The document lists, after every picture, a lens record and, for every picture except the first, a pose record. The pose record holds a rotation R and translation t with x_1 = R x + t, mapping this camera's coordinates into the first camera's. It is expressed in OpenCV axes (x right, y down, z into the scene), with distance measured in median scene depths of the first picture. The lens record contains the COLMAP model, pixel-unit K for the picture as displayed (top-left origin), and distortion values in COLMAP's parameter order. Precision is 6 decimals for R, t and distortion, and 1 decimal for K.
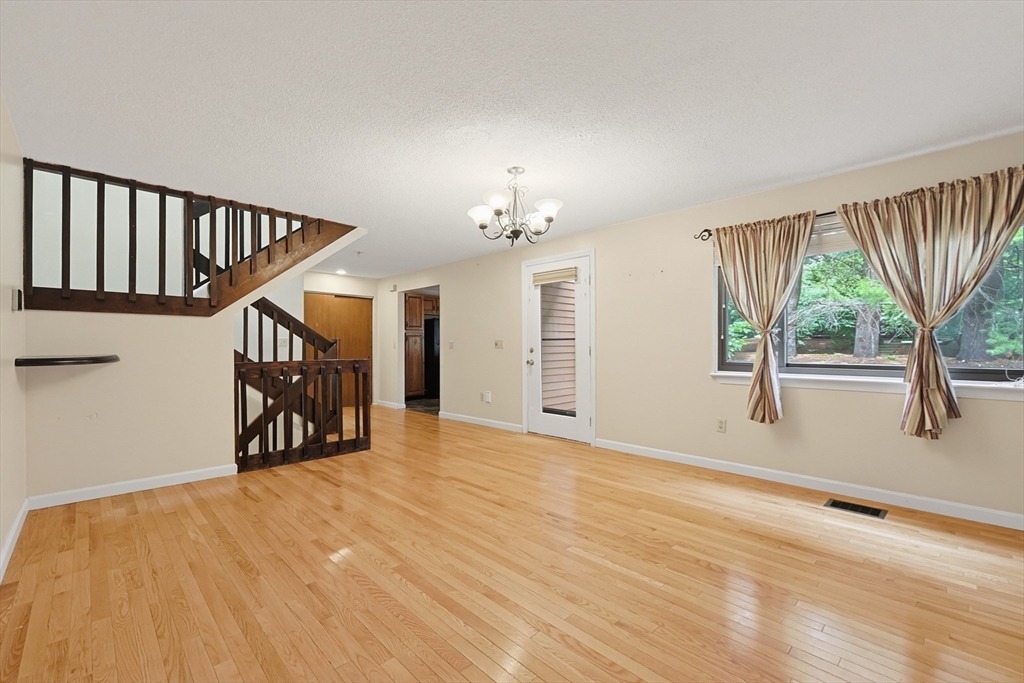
lens RADIAL K [[400.4, 0, 513.6], [0, 400.4, 347.5], [0, 0, 1]] dist [-0.002783, -0.000130]
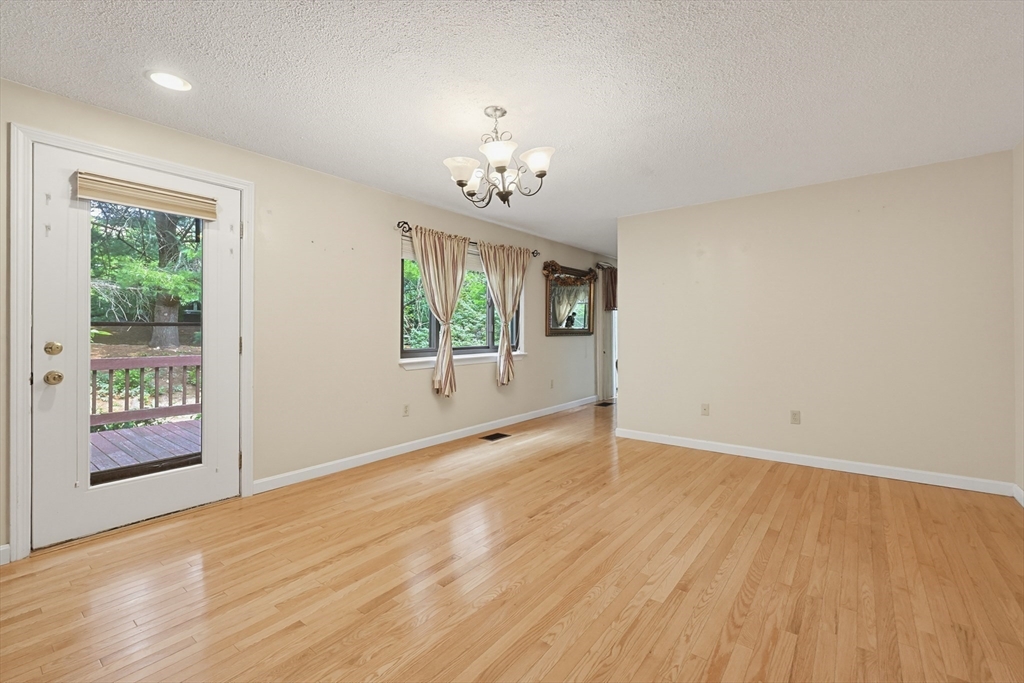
lens RADIAL K [[444.6, 0, 513.4], [0, 444.6, 334.2], [0, 0, 1]] dist [0.003584, 0.000211]
pose [[-0.100751, -0.002977, 0.994907, -0.913353], [0.008934, 0.999952, 0.003897, -0.009922], [-0.994872, 0.009281, -0.100719, 1.118947]]
